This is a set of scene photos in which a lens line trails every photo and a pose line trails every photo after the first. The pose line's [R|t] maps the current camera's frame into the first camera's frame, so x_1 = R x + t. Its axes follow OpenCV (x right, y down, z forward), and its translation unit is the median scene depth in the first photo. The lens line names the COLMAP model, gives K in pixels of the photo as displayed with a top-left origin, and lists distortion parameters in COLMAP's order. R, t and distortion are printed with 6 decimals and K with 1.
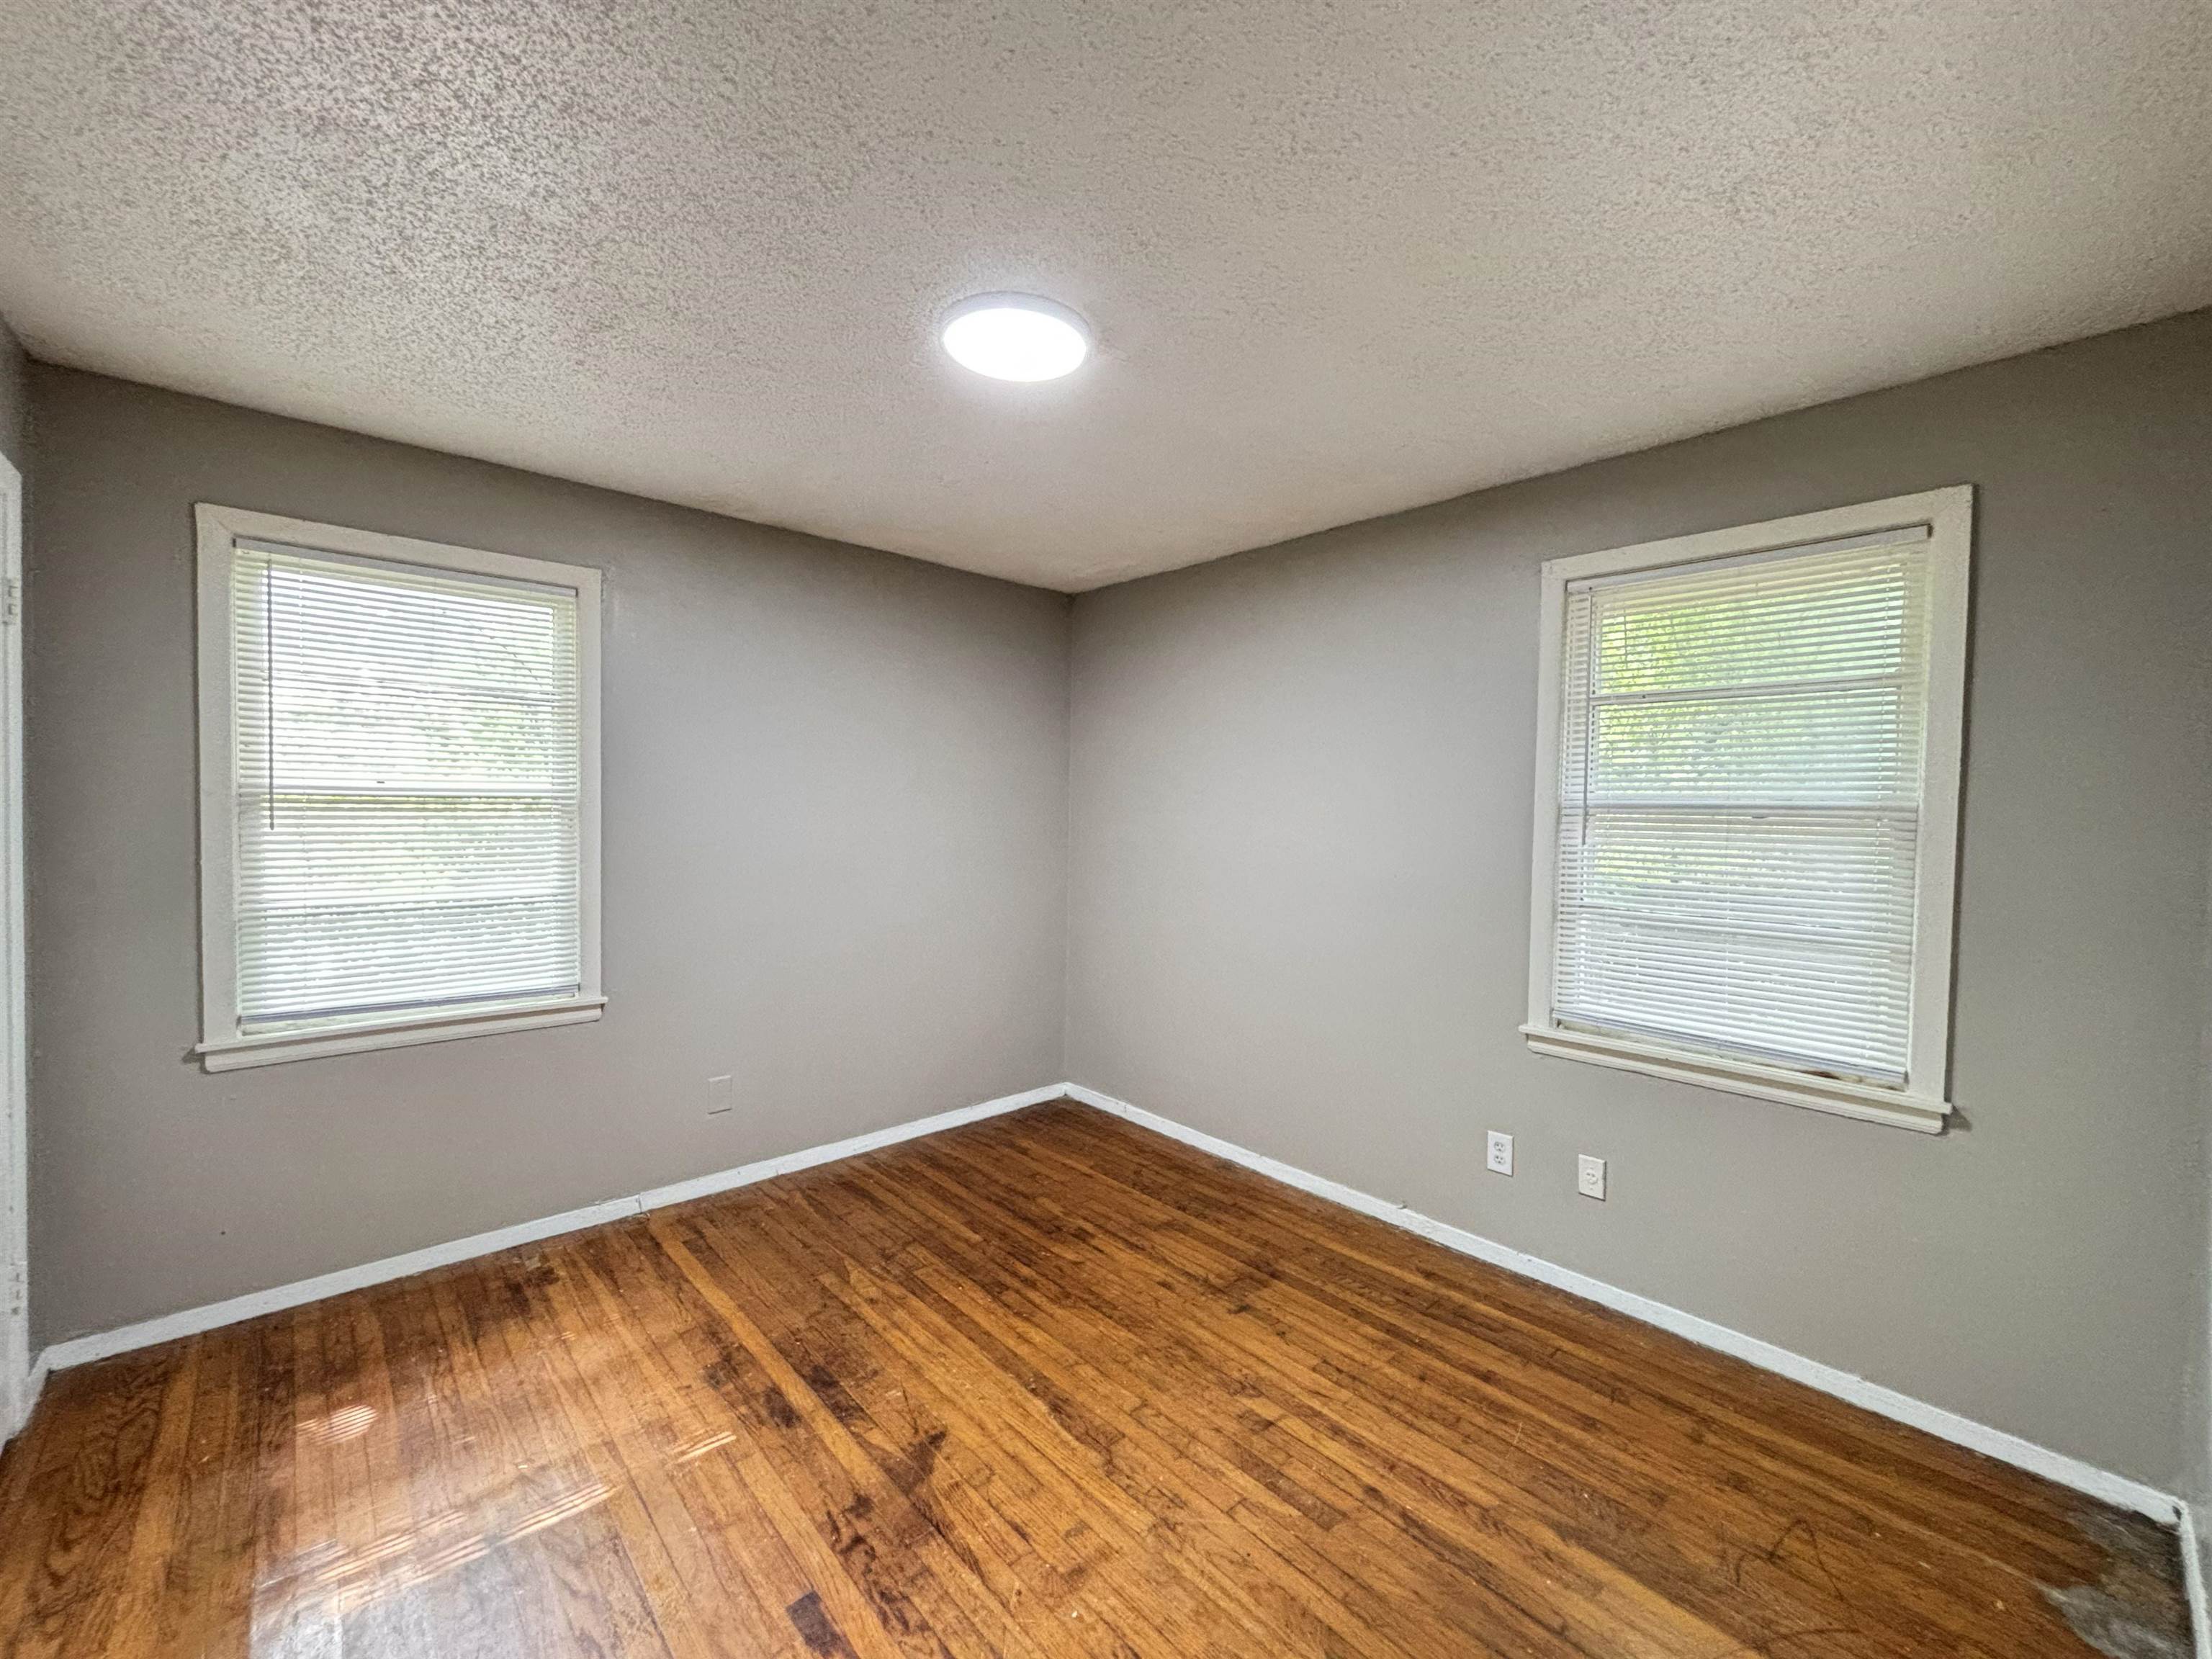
lens RADIAL K [[913.5, 0, 1106.0], [0, 913.5, 829.5], [0, 0, 1]] dist [0.008638, -0.000461]
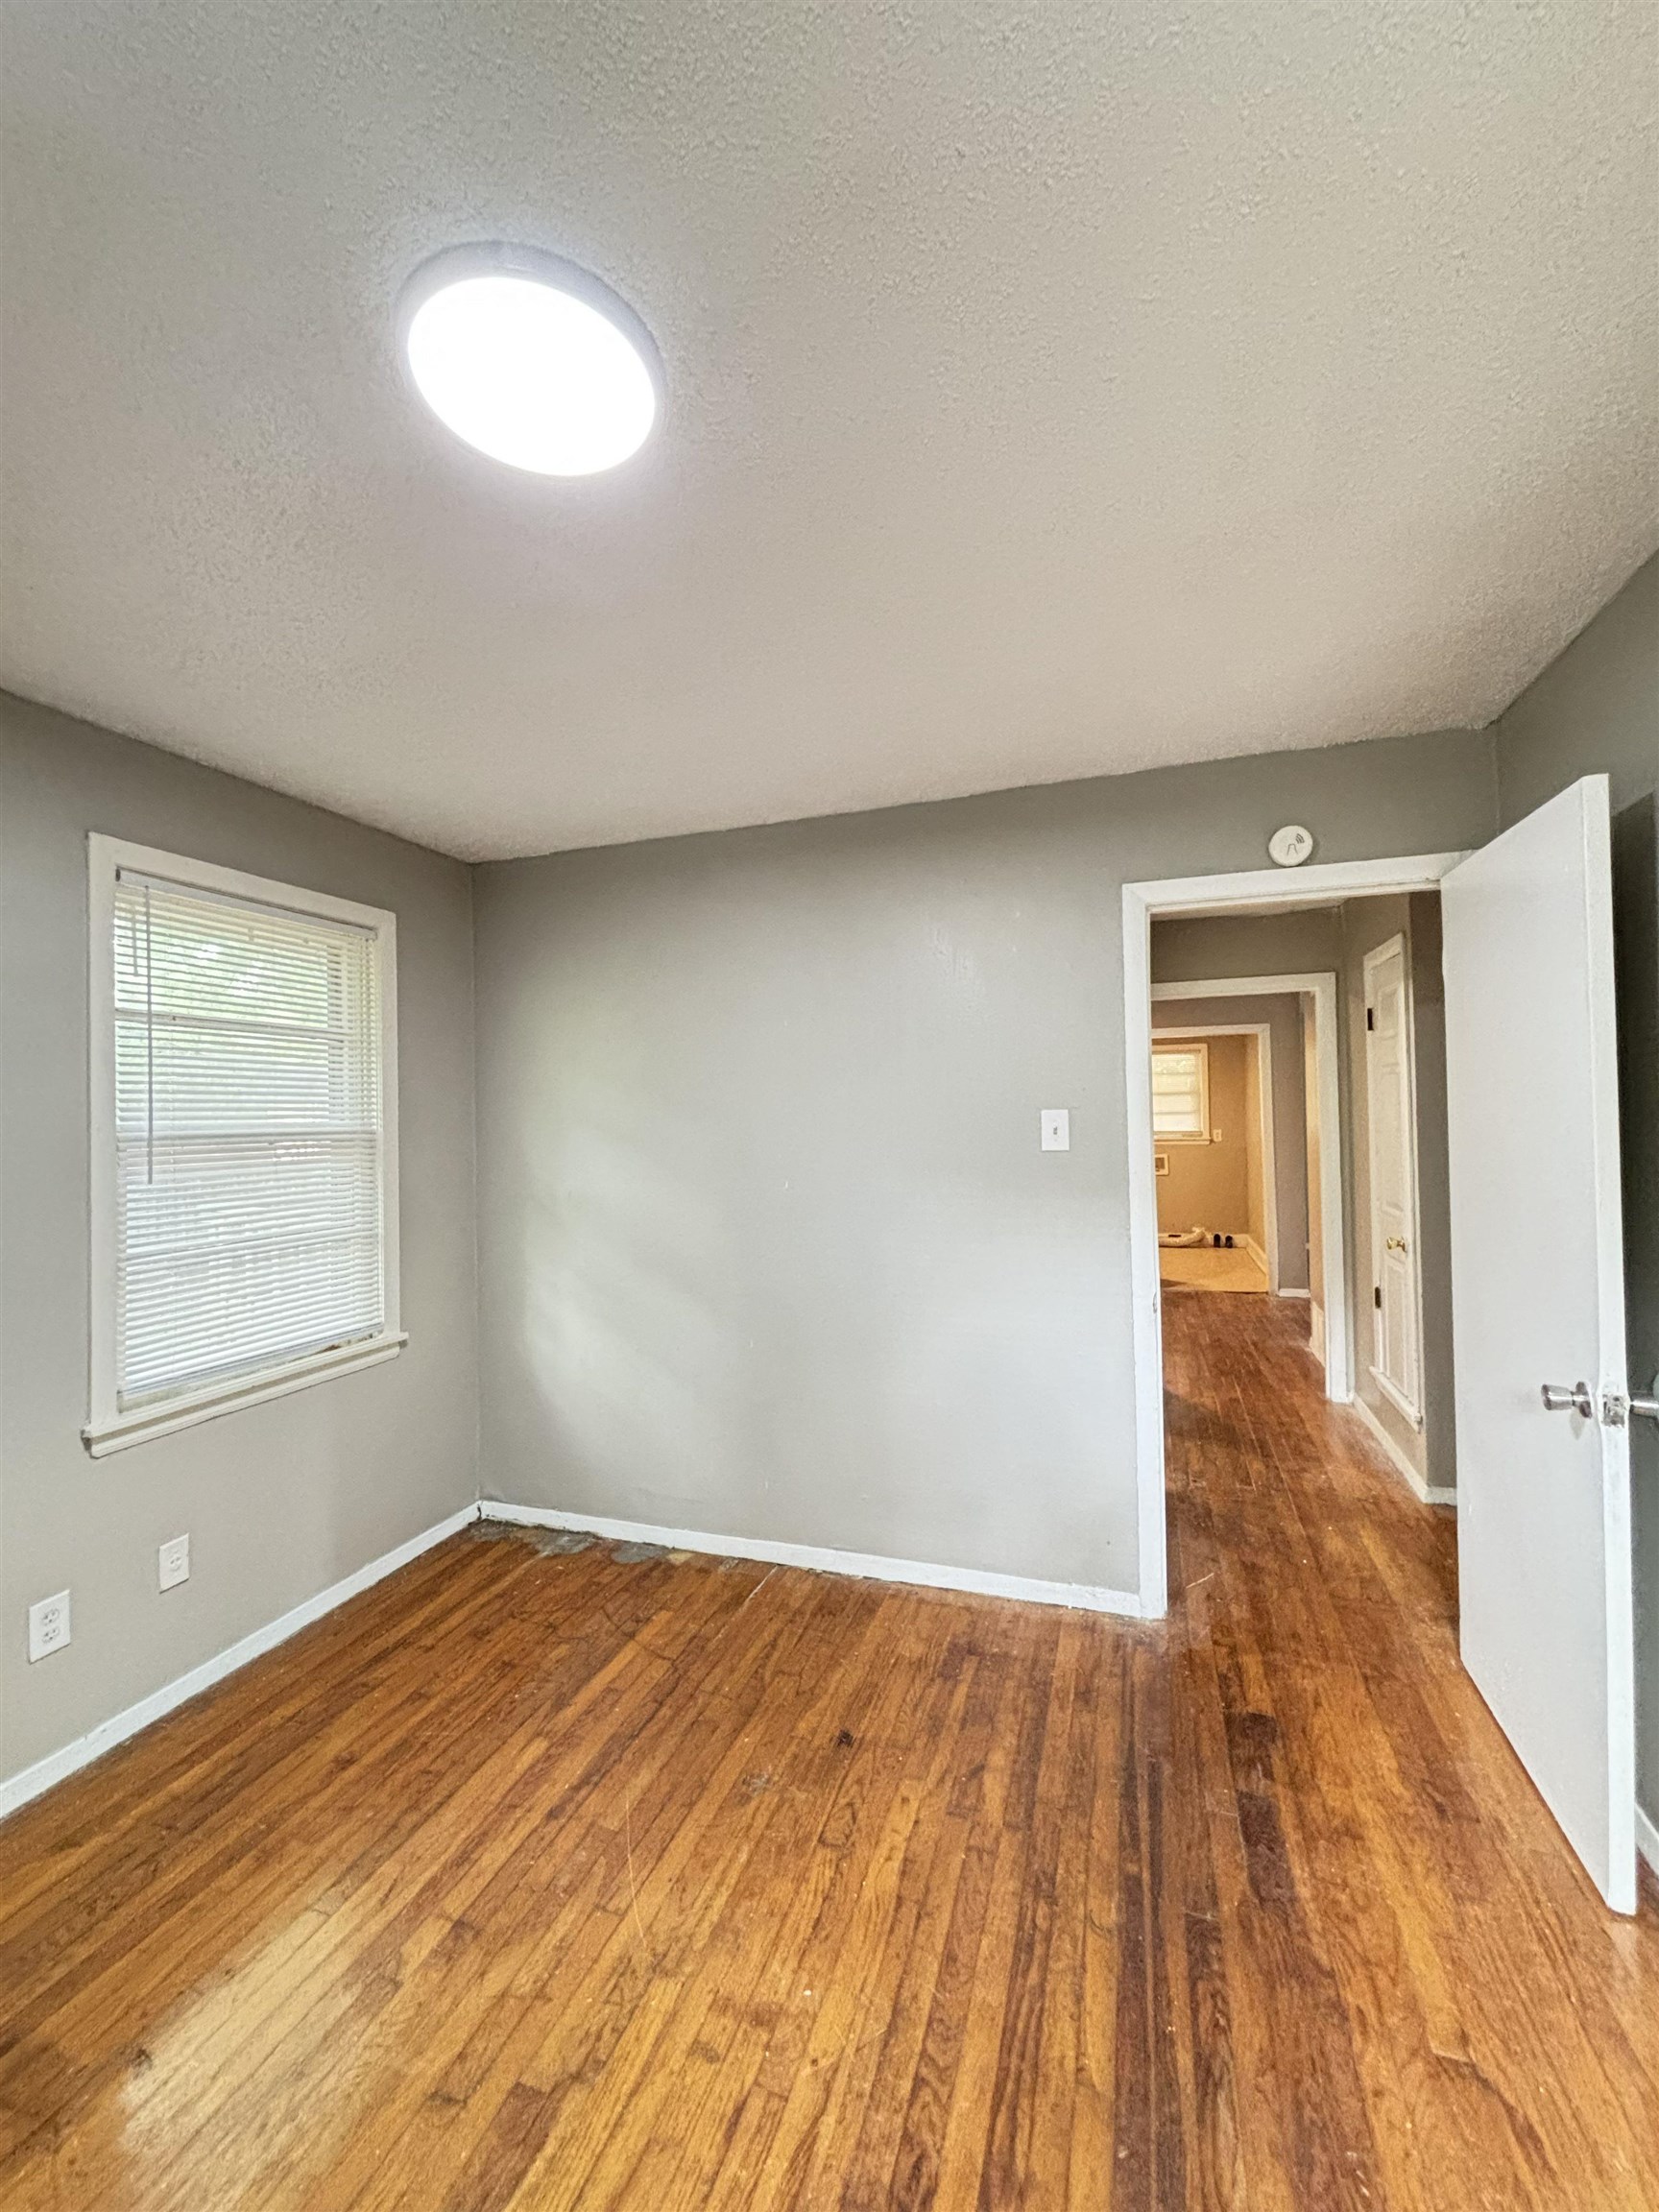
lens RADIAL K [[913.5, 0, 829.5], [0, 913.5, 1106.0], [0, 0, 1]] dist [0.008638, -0.000461]
pose [[-0.497562, 0.004787, 0.867415, -0.735907], [0.032465, 0.999387, 0.013106, -0.064248], [-0.866821, 0.034682, -0.497412, 1.193460]]
